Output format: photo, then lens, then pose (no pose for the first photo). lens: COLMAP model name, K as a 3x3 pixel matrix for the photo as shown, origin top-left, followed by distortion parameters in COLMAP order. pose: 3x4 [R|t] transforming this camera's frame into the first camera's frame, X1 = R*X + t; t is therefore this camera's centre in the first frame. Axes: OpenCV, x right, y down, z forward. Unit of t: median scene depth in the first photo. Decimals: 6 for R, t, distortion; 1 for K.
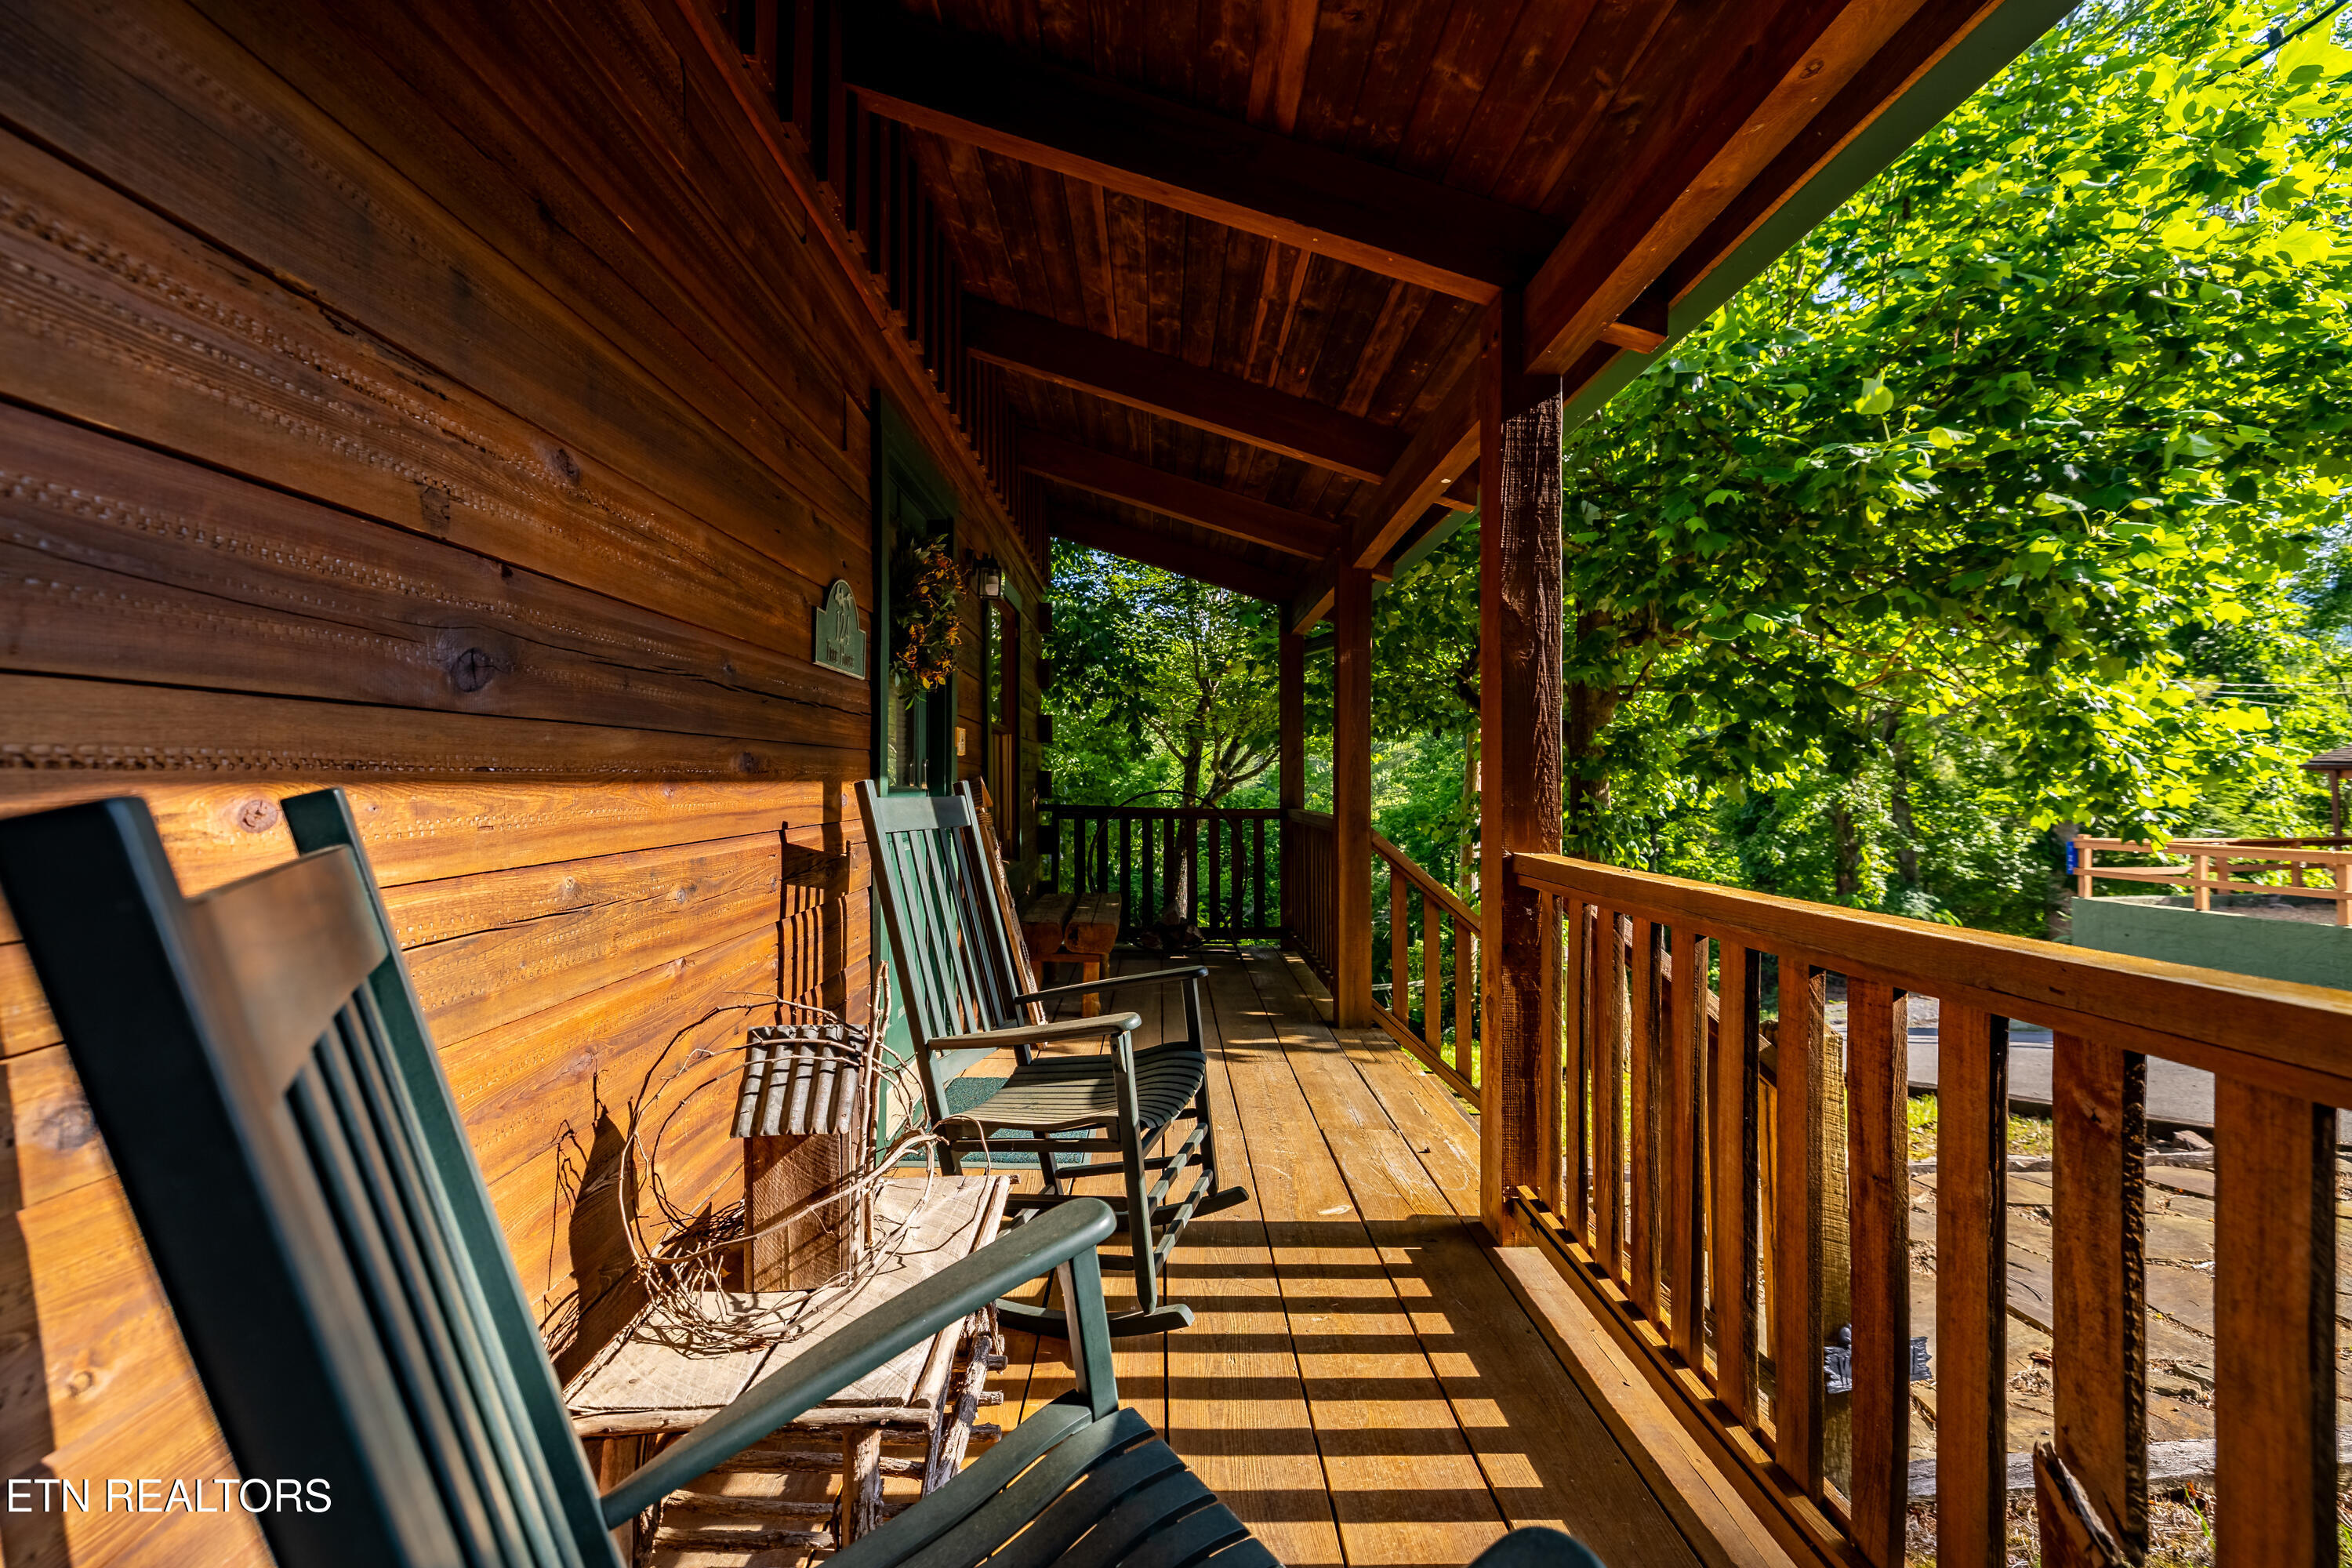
lens RADIAL K [[1017.9, 0, 1176.0], [0, 1017.9, 784.0], [0, 0, 1]] dist [0.000357, 0.000055]
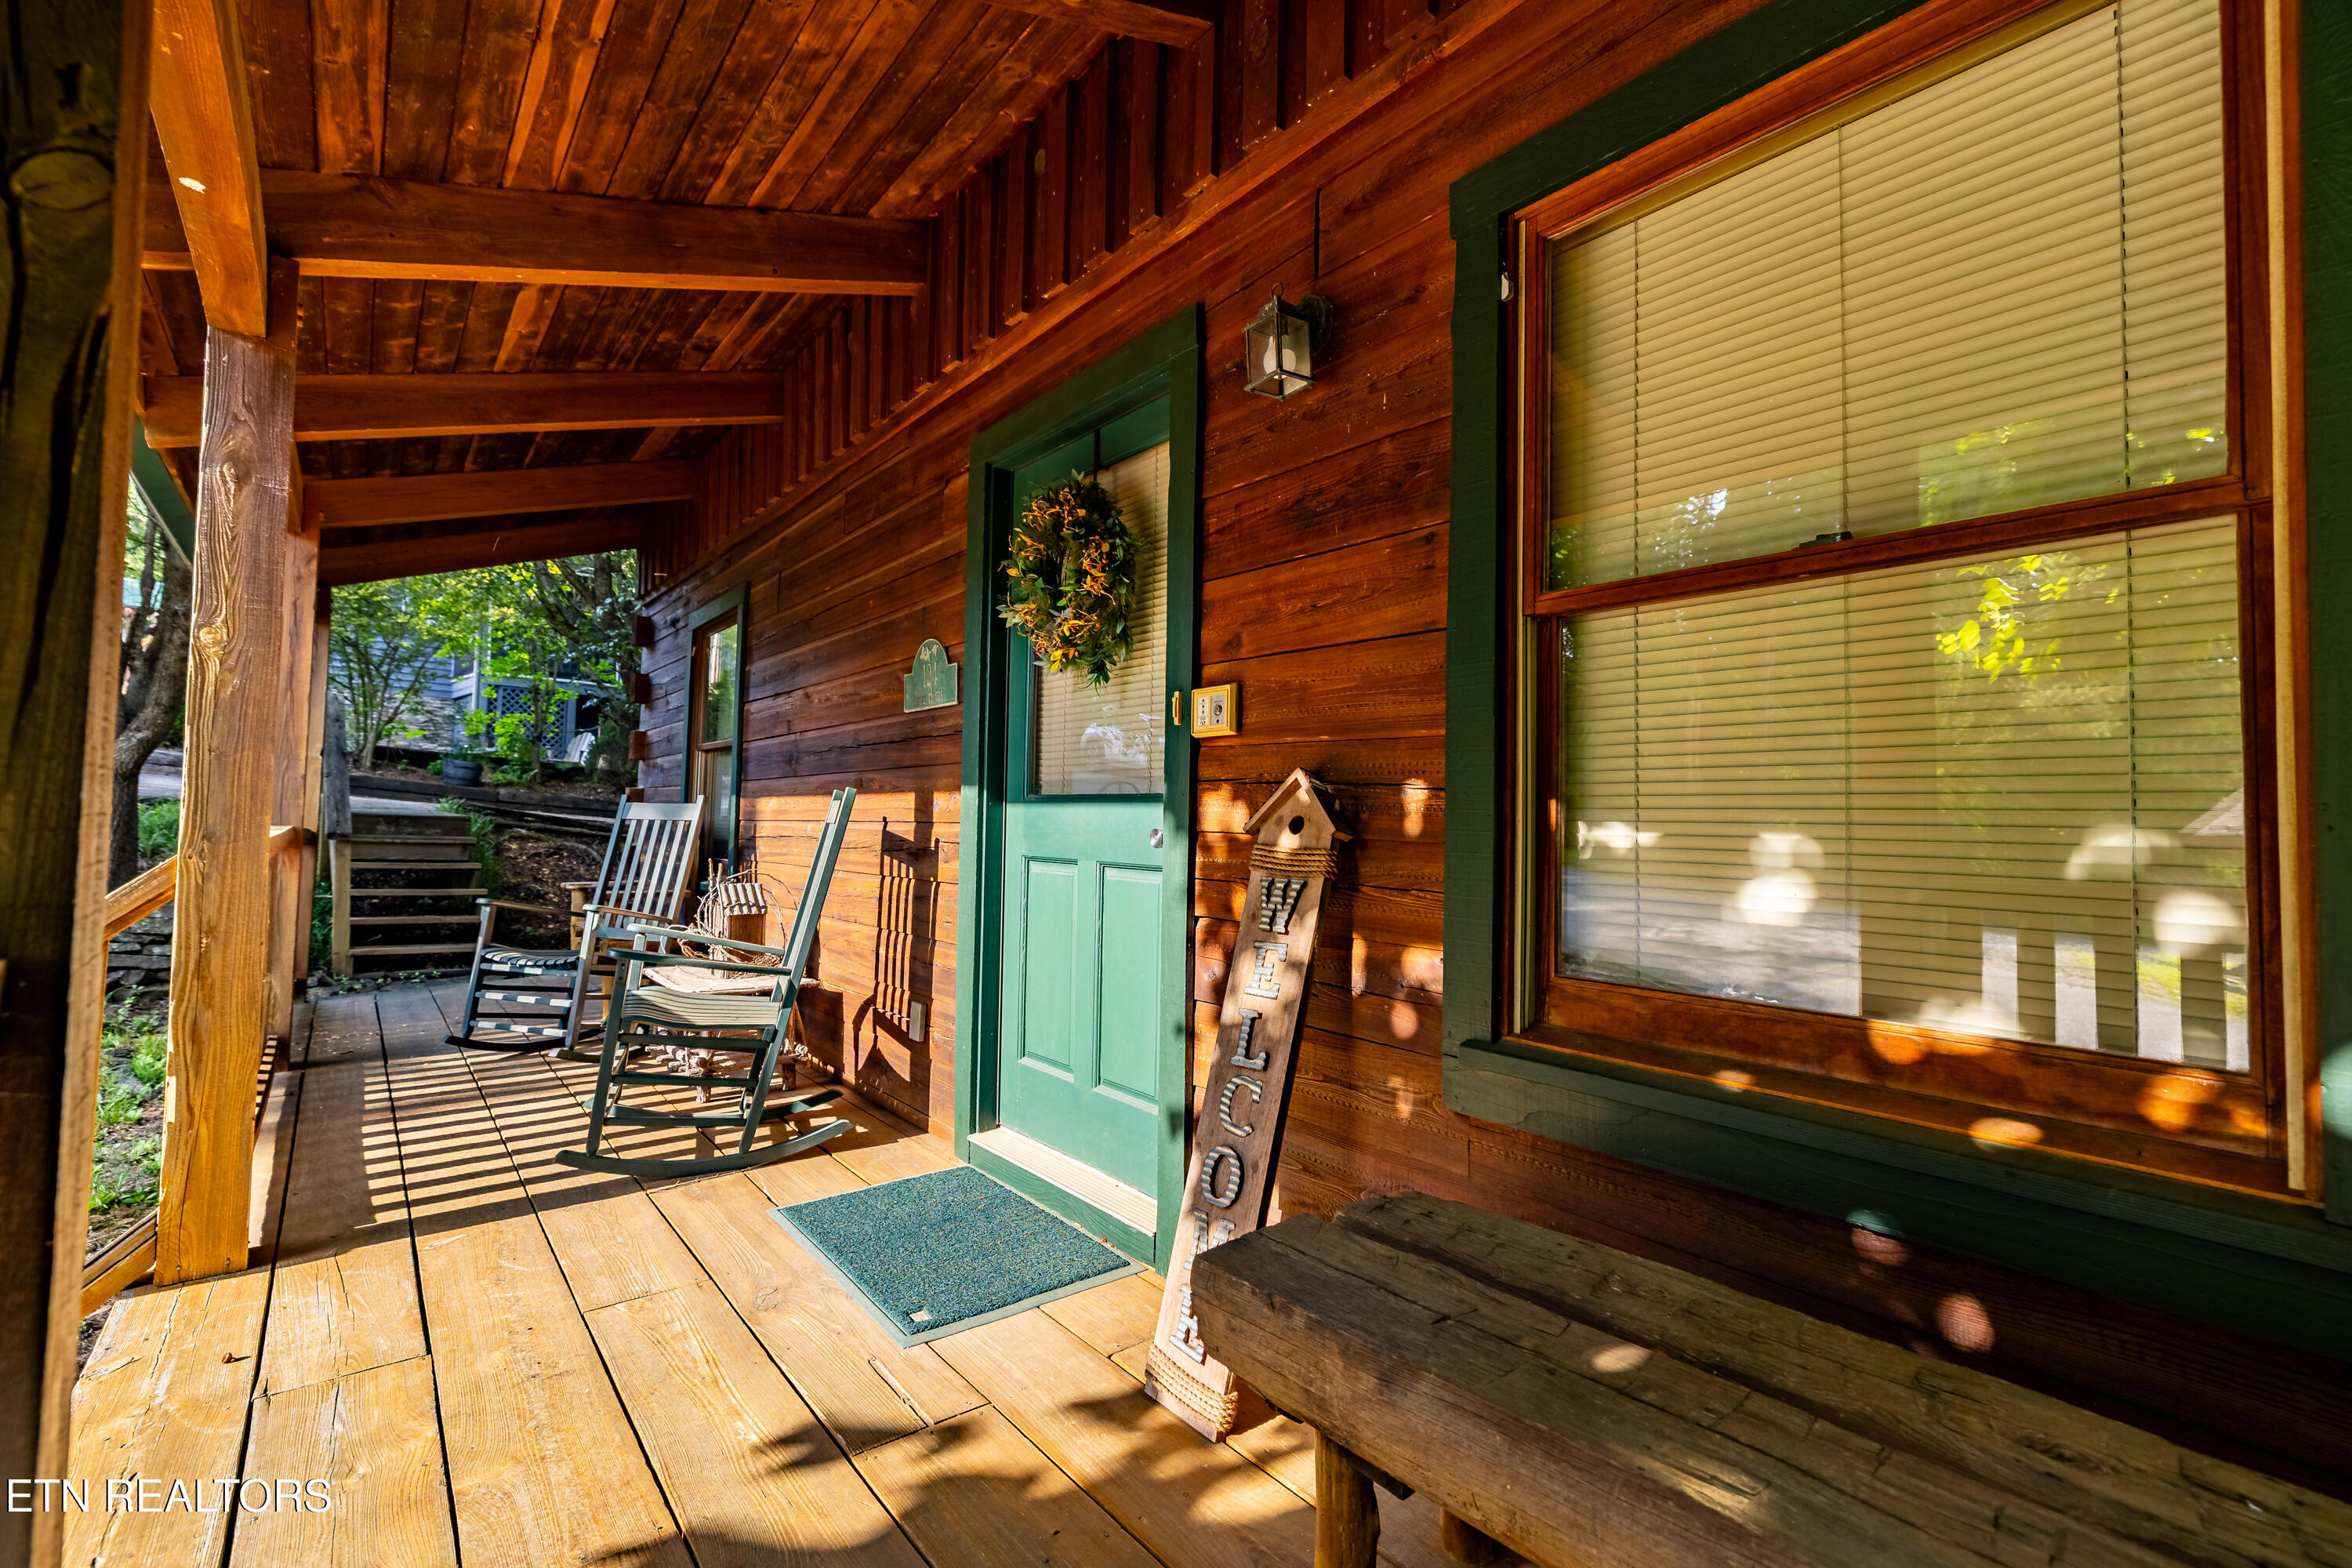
lens RADIAL K [[1017.9, 0, 1176.0], [0, 1017.9, 784.0], [0, 0, 1]] dist [0.000357, 0.000055]
pose [[-0.784041, -0.037304, -0.619587, 0.250845], [-0.018606, 0.999156, -0.036613, 0.031810], [0.620430, -0.017178, -0.784074, 2.387239]]
